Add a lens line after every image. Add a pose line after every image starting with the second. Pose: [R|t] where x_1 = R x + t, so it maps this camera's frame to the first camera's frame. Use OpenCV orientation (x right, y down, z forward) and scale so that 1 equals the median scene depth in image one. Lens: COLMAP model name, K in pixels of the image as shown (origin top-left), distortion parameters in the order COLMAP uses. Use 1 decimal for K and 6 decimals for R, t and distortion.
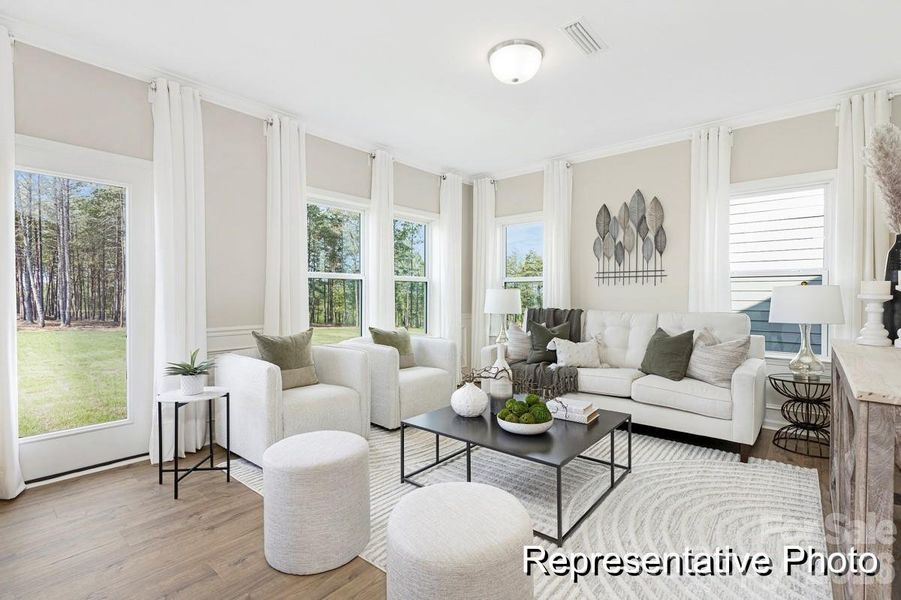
lens RADIAL K [[430.3, 0, 444.7], [0, 430.3, 299.7], [0, 0, 1]] dist [-0.003734, -0.000635]
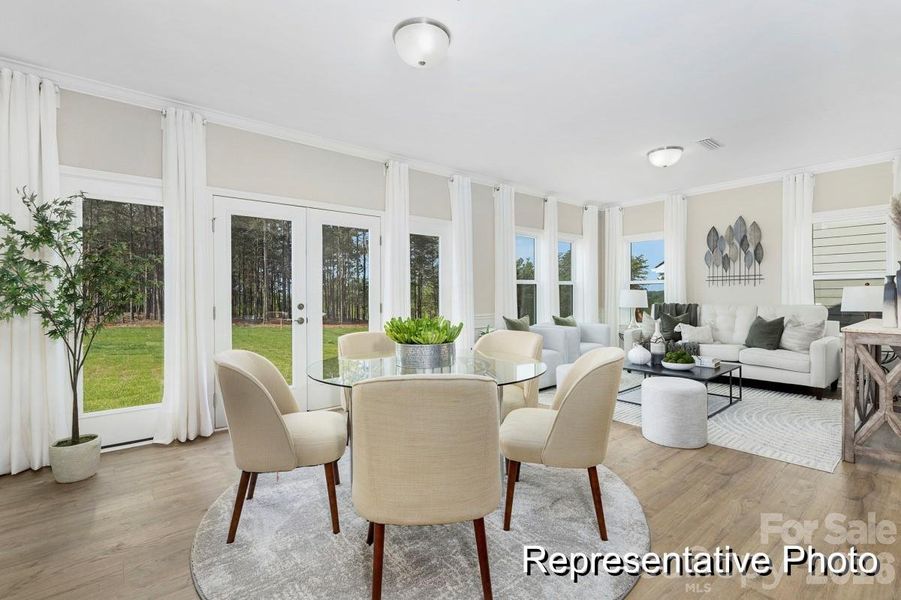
lens RADIAL K [[430.3, 0, 457.2], [0, 430.3, 297.8], [0, 0, 1]] dist [-0.003734, -0.000635]
pose [[0.989554, -0.006017, -0.144038, -0.256062], [0.005375, 0.999974, -0.004847, 0.005673], [0.144064, 0.004022, 0.989560, -0.498808]]
